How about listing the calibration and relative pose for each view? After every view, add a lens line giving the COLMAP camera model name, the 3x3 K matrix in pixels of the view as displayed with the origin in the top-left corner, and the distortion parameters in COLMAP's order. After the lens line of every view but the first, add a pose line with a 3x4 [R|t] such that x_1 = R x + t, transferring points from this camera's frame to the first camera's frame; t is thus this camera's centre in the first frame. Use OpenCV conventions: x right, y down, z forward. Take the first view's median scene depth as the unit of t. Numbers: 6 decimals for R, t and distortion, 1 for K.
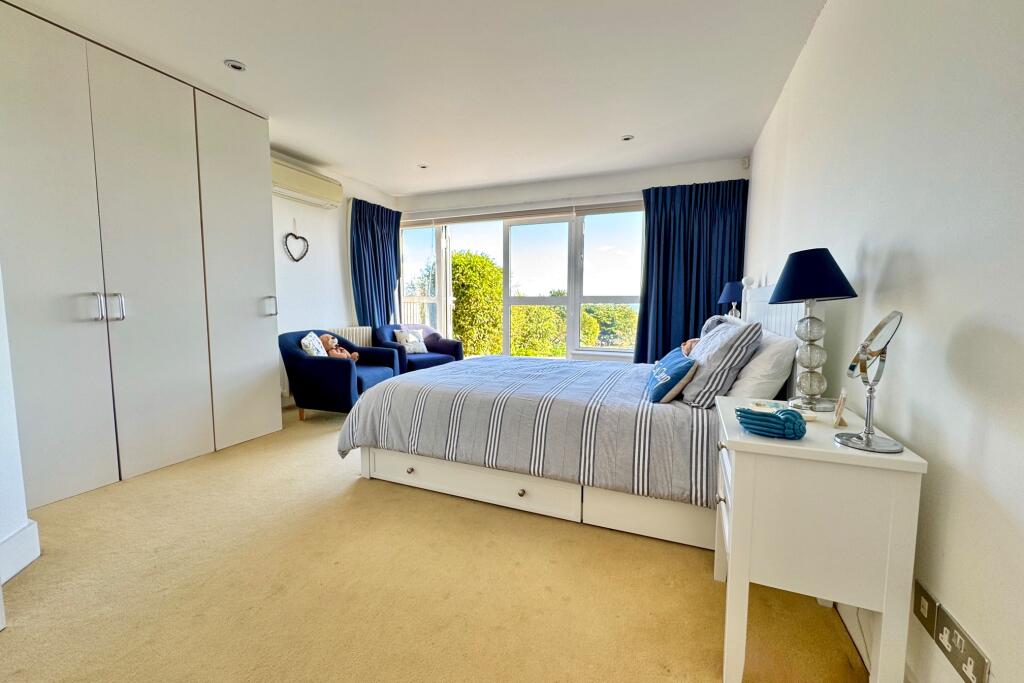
lens RADIAL K [[406.1, 0, 511.9], [0, 406.1, 338.9], [0, 0, 1]] dist [-0.000019, 0.000015]
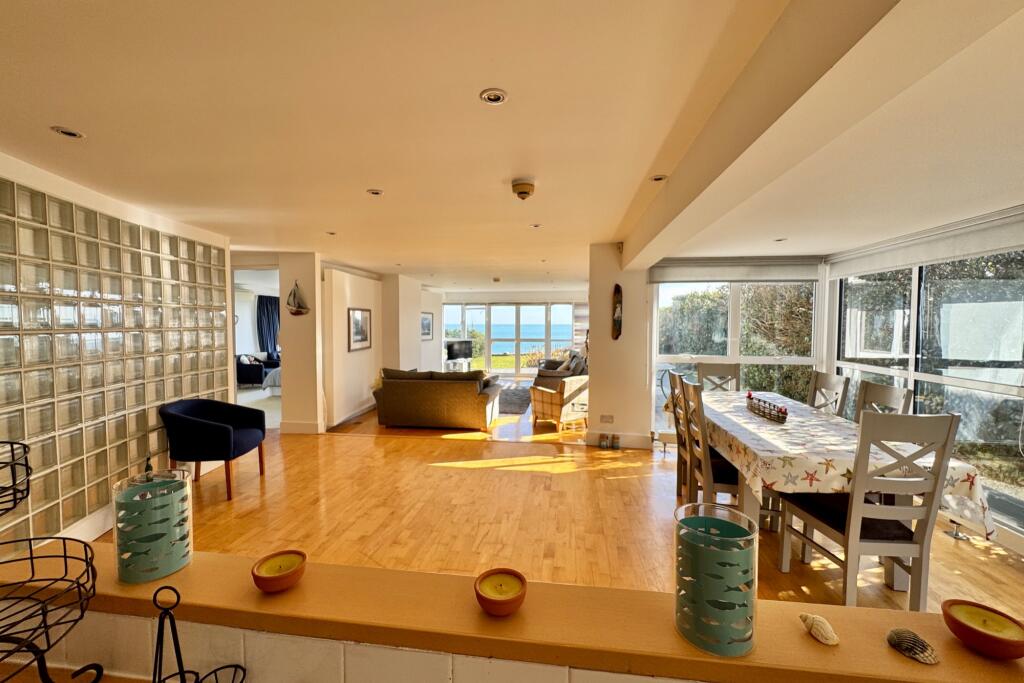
lens RADIAL K [[406.1, 0, 512.0], [0, 406.1, 341.2], [0, 0, 1]] dist [-0.000019, 0.000015]
pose [[0.966583, -0.011176, 0.256112, 0.466267], [0.022044, 0.998972, -0.039602, 0.034147], [-0.255406, 0.043924, 0.965836, -1.814247]]
